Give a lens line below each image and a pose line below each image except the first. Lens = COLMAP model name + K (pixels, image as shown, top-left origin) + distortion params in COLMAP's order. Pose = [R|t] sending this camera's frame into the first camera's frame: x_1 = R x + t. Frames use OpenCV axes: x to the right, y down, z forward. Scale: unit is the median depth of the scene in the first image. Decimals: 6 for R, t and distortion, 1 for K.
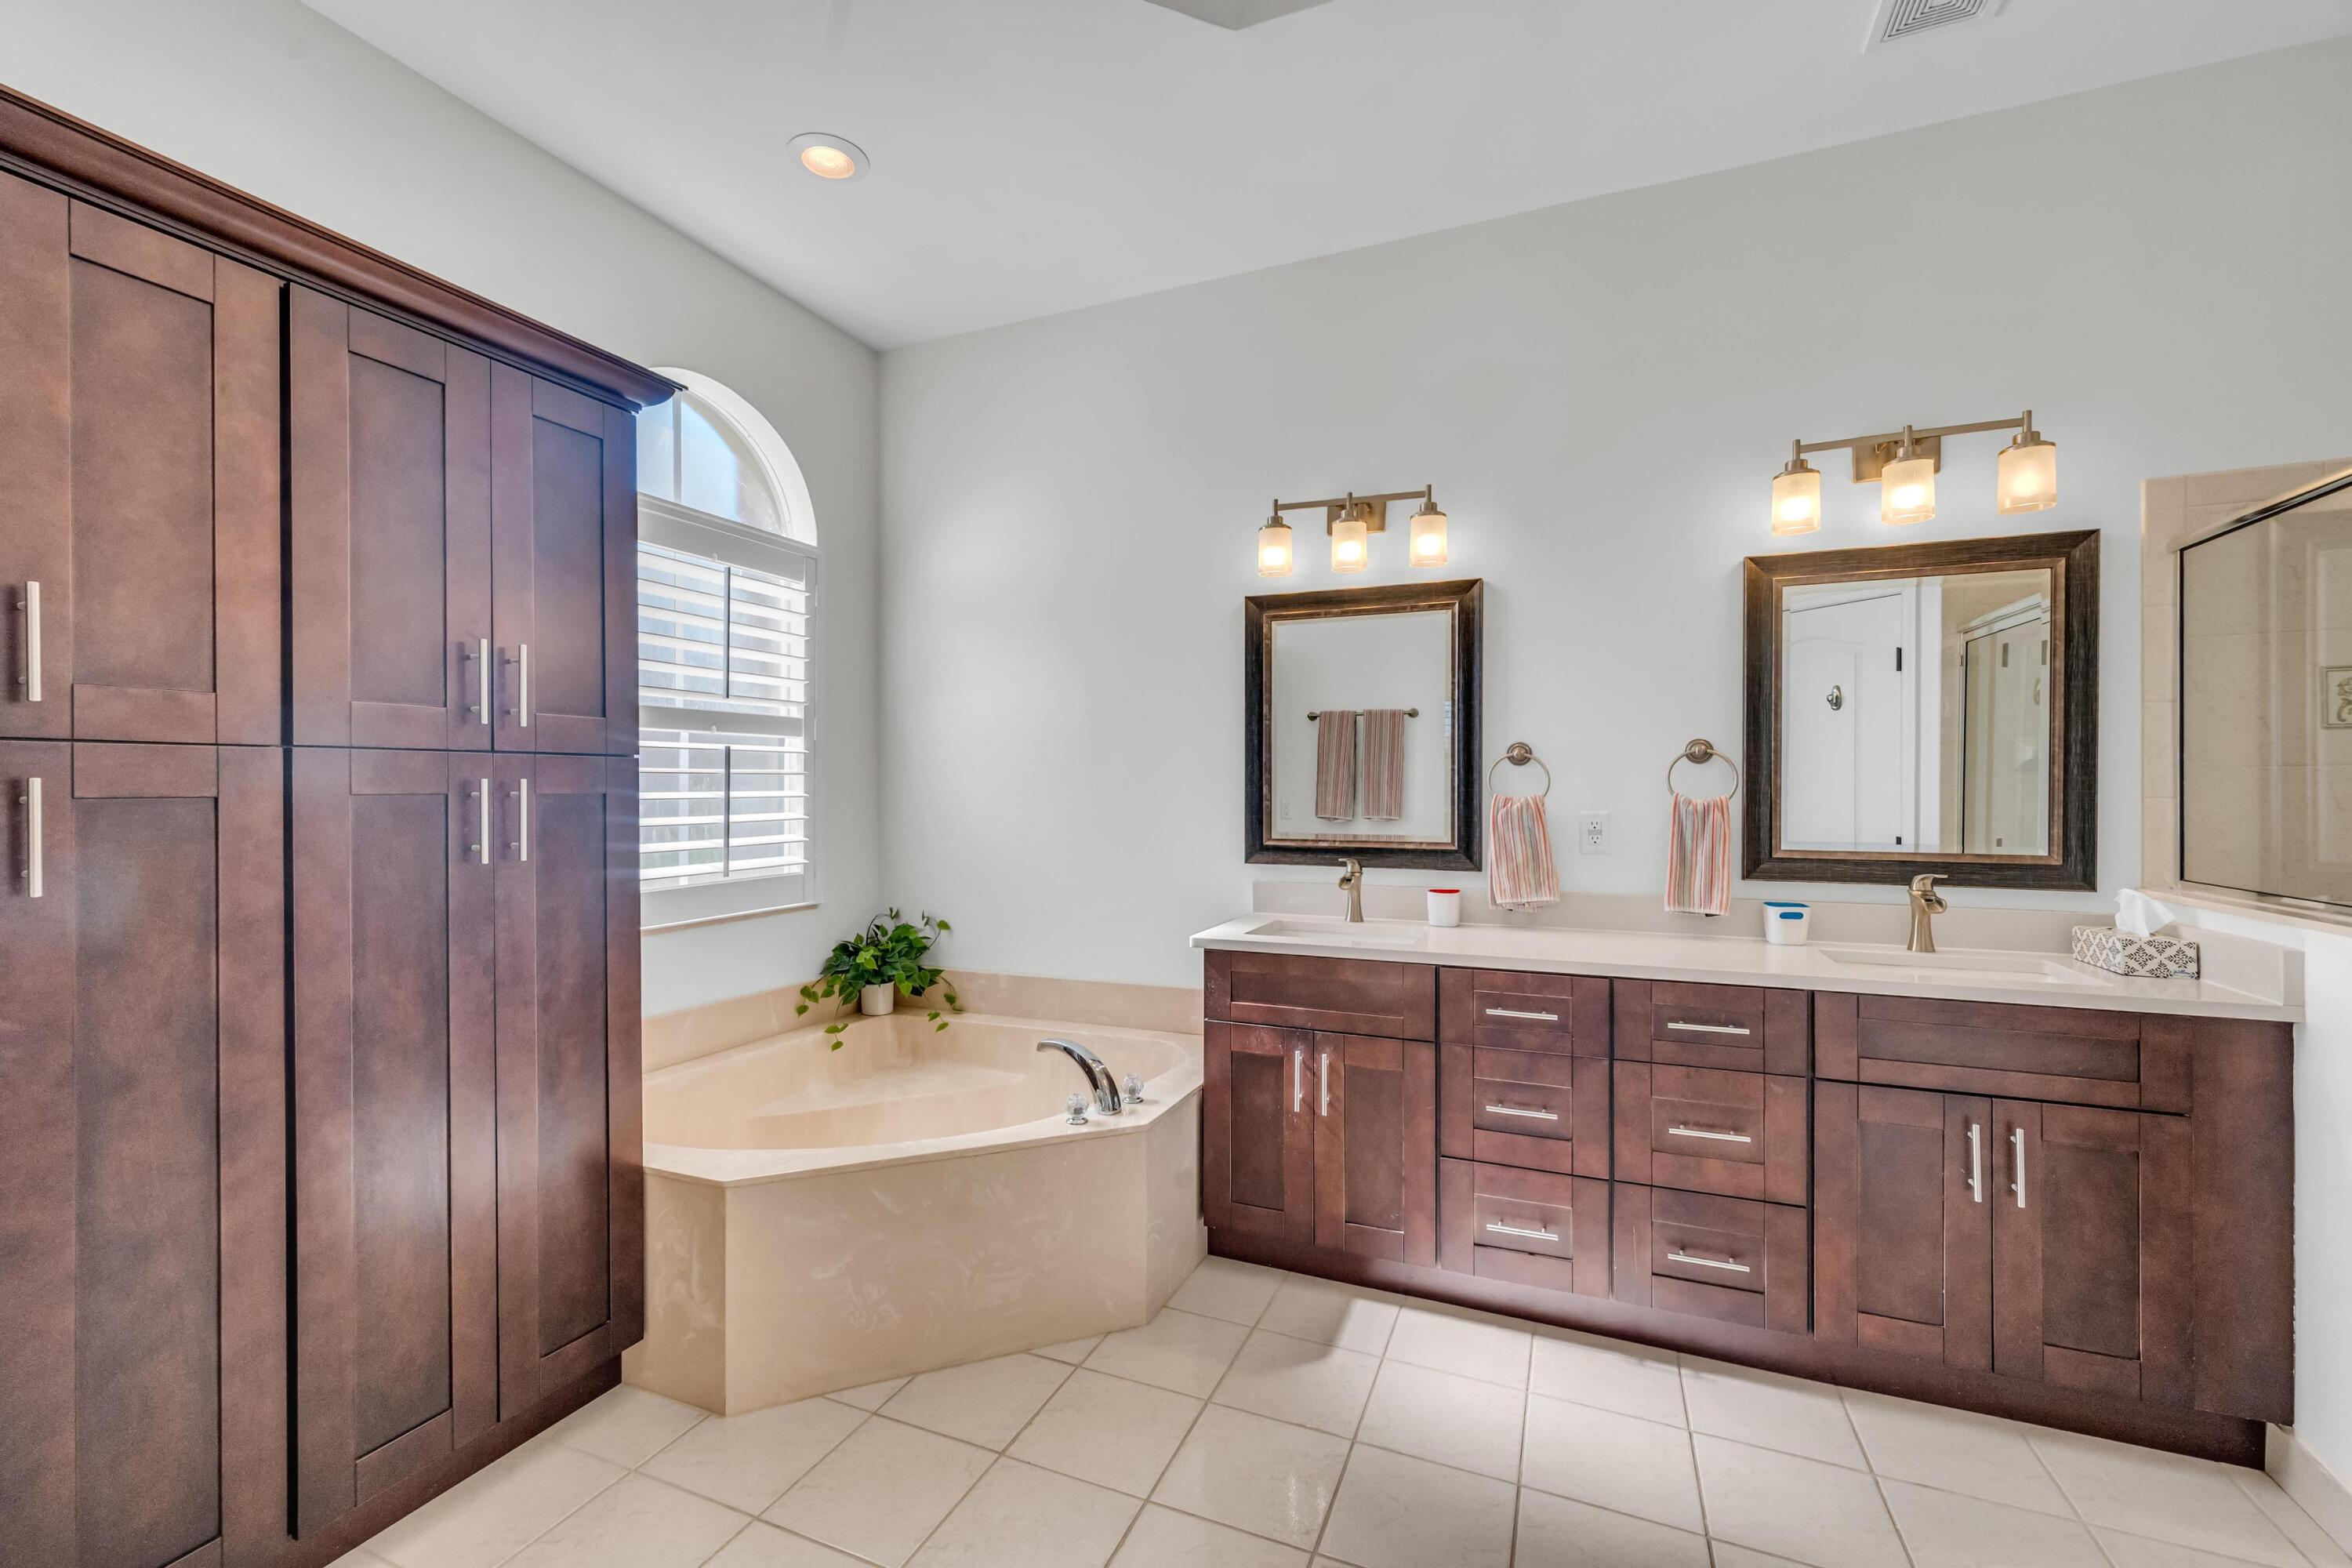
lens RADIAL K [[960.0, 0, 1167.6], [0, 960.0, 786.5], [0, 0, 1]] dist [0.004110, -0.000074]
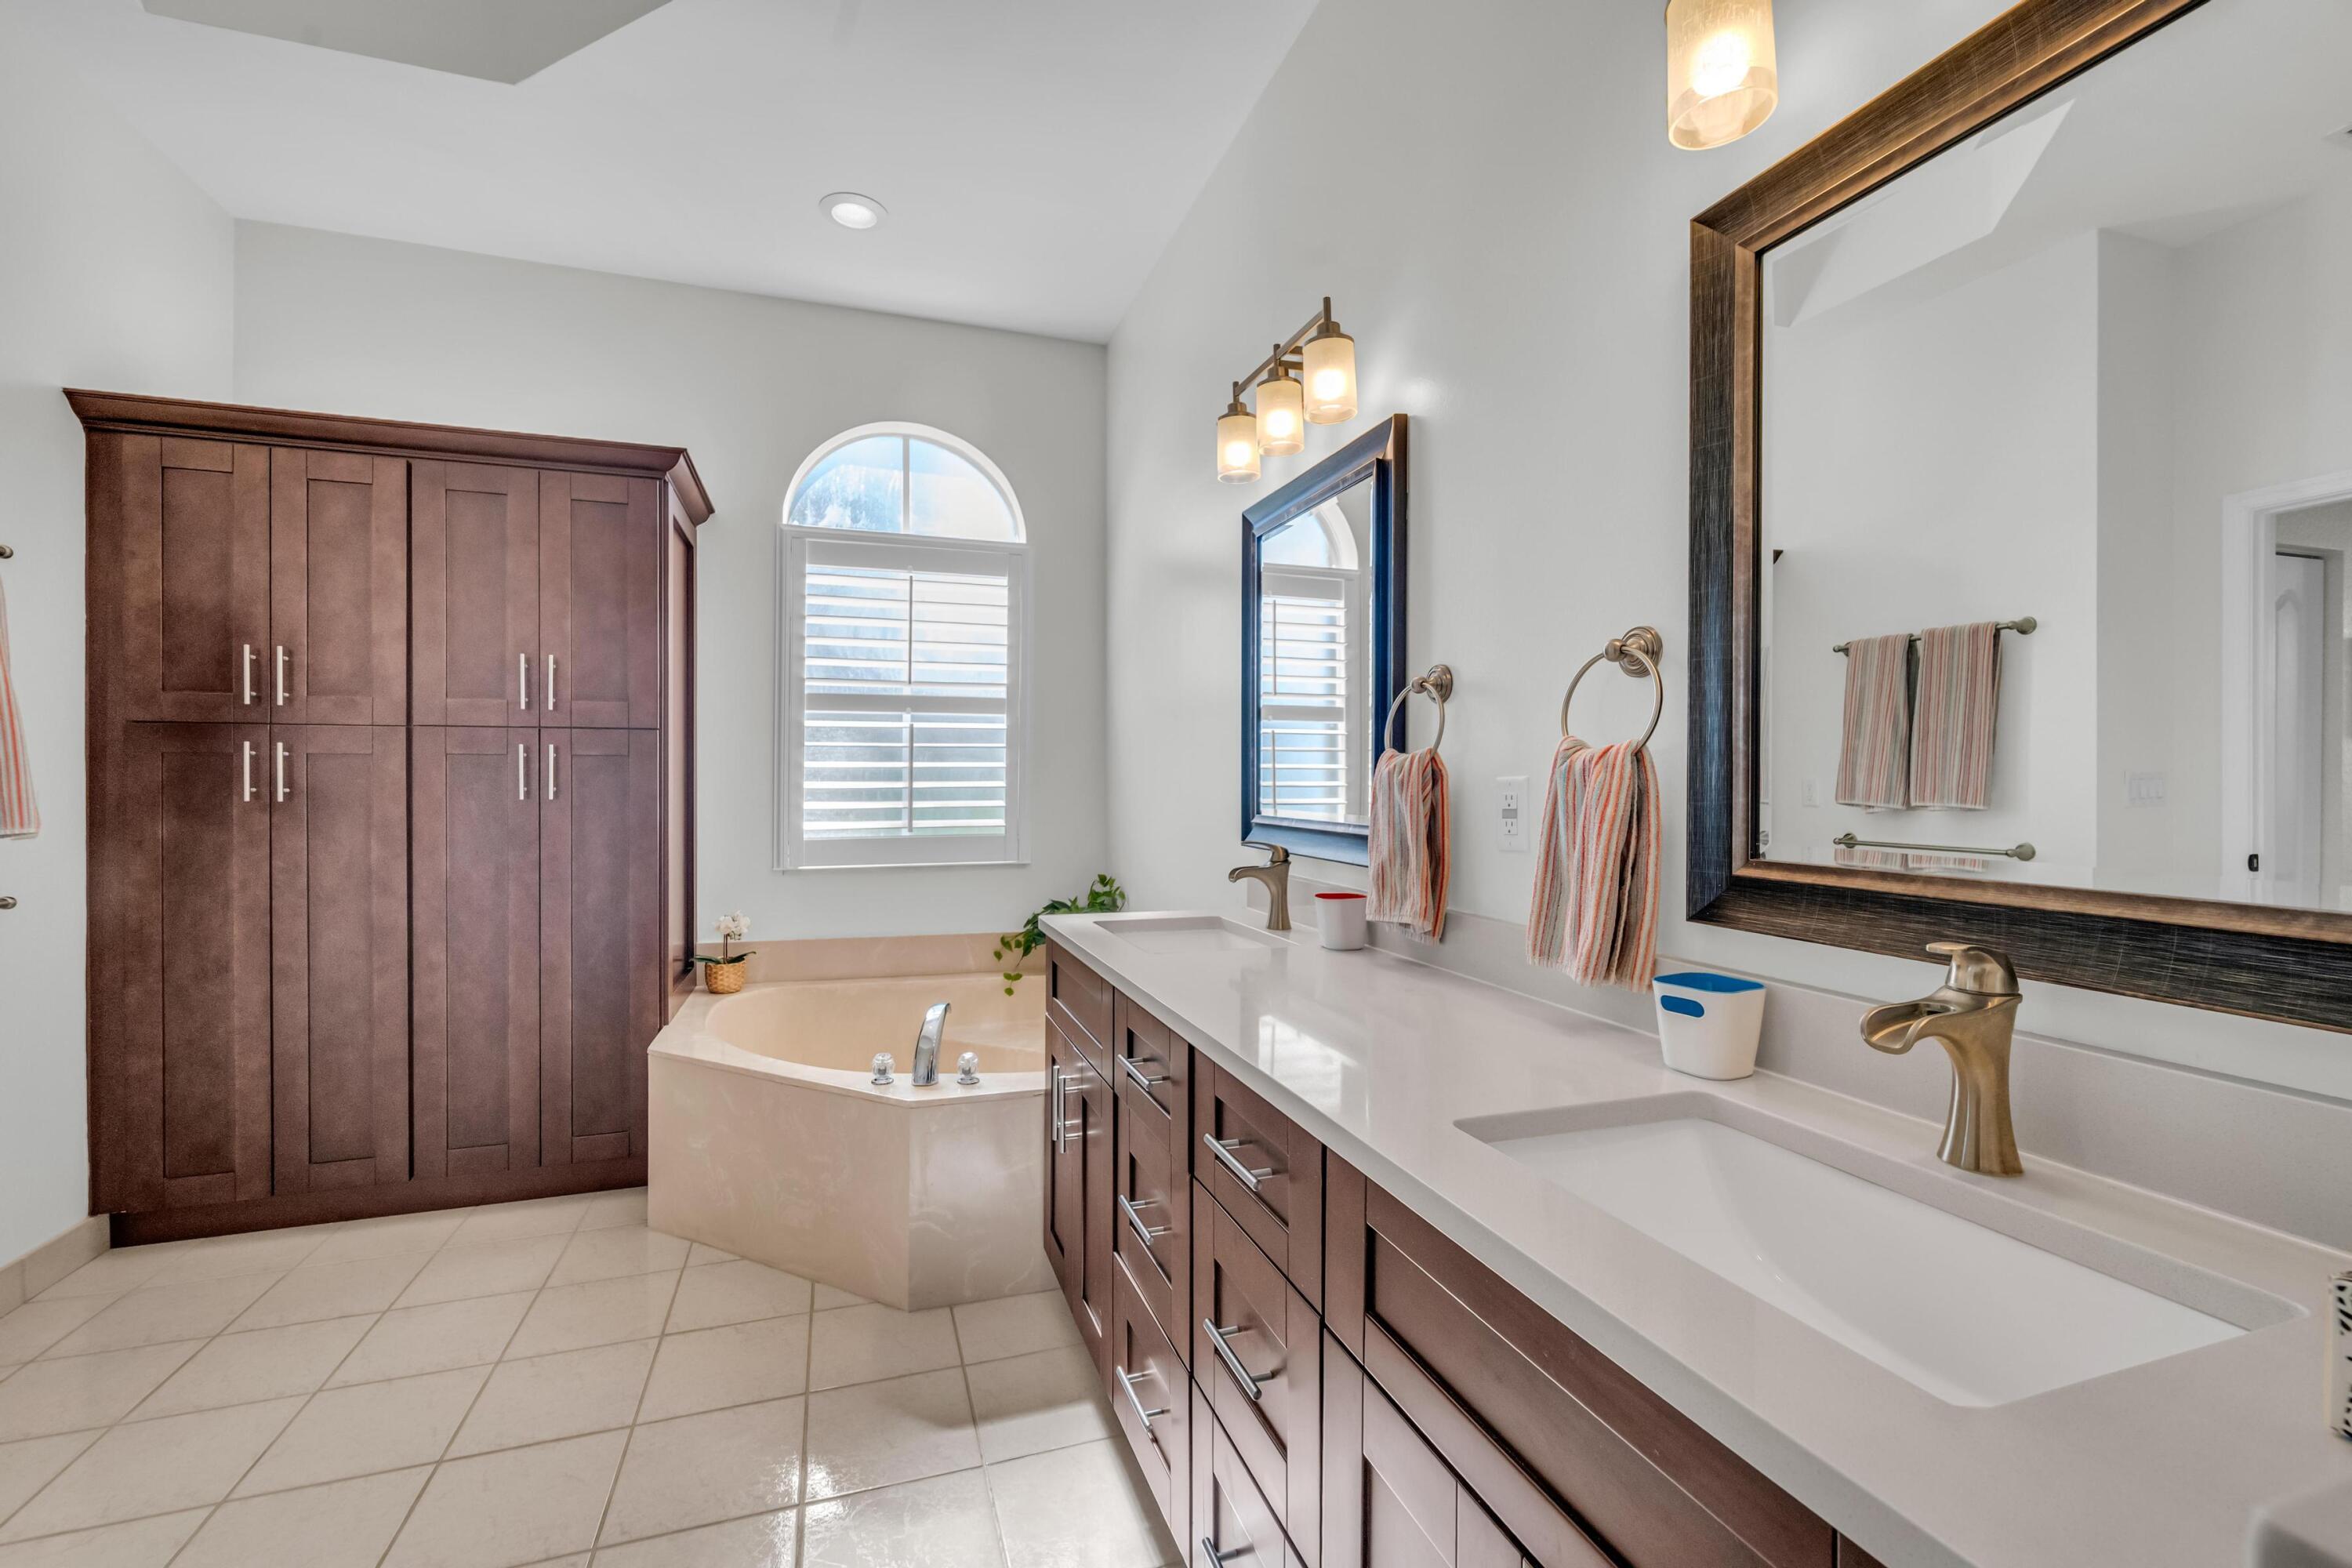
lens RADIAL K [[960.0, 0, 1162.5], [0, 960.0, 791.0], [0, 0, 1]] dist [0.004110, -0.000074]
pose [[0.661866, 0.009447, -0.749563, 0.661518], [-0.000197, 0.999923, 0.012428, 0.027107], [0.749622, -0.008078, 0.661816, 0.440067]]
